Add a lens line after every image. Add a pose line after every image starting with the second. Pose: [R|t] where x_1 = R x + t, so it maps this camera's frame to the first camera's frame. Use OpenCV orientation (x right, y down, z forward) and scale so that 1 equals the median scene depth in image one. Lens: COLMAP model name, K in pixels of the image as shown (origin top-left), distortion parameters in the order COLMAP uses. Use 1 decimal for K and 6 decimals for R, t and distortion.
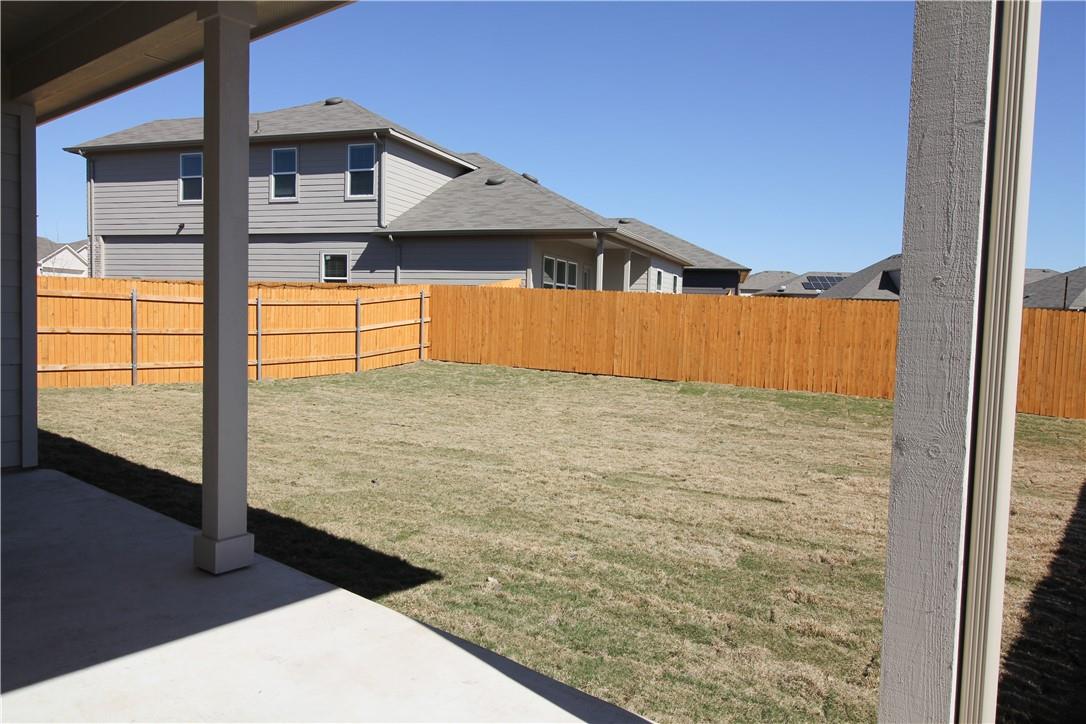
lens RADIAL K [[776.5, 0, 543.9], [0, 776.5, 360.9], [0, 0, 1]] dist [0.011560, -0.005933]
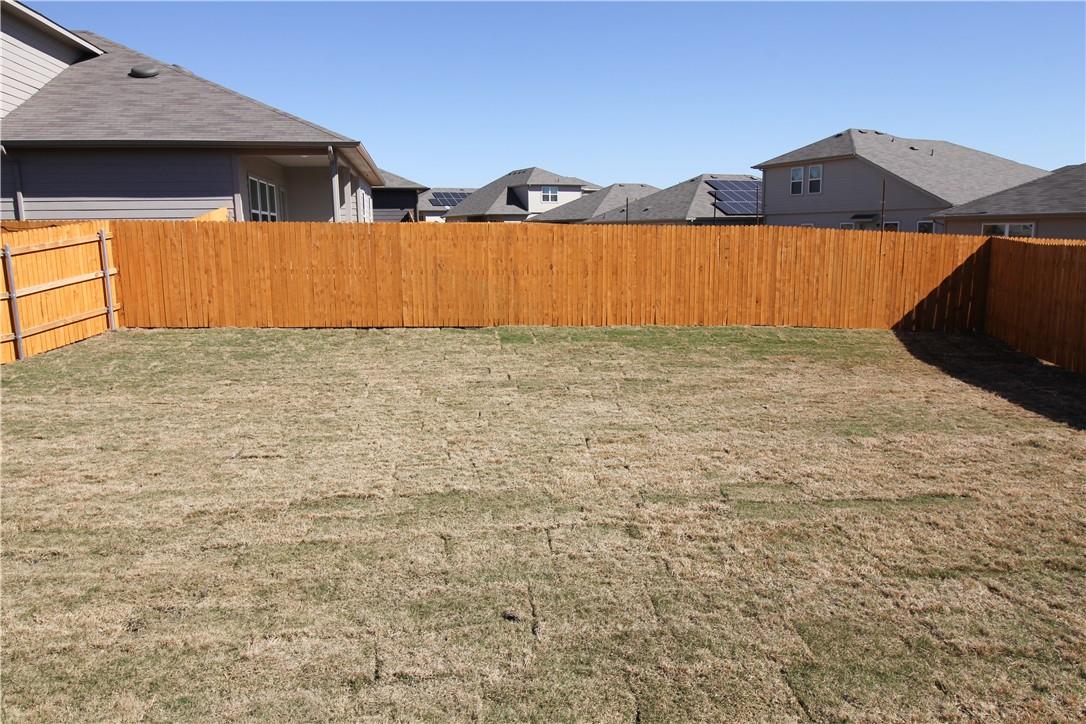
lens RADIAL K [[776.5, 0, 541.5], [0, 776.5, 361.2], [0, 0, 1]] dist [0.011560, -0.005933]
pose [[0.861091, -0.122769, 0.493406, -0.179834], [0.069232, 0.989684, 0.125430, -0.035461], [-0.503715, -0.073848, 0.860707, 0.202215]]
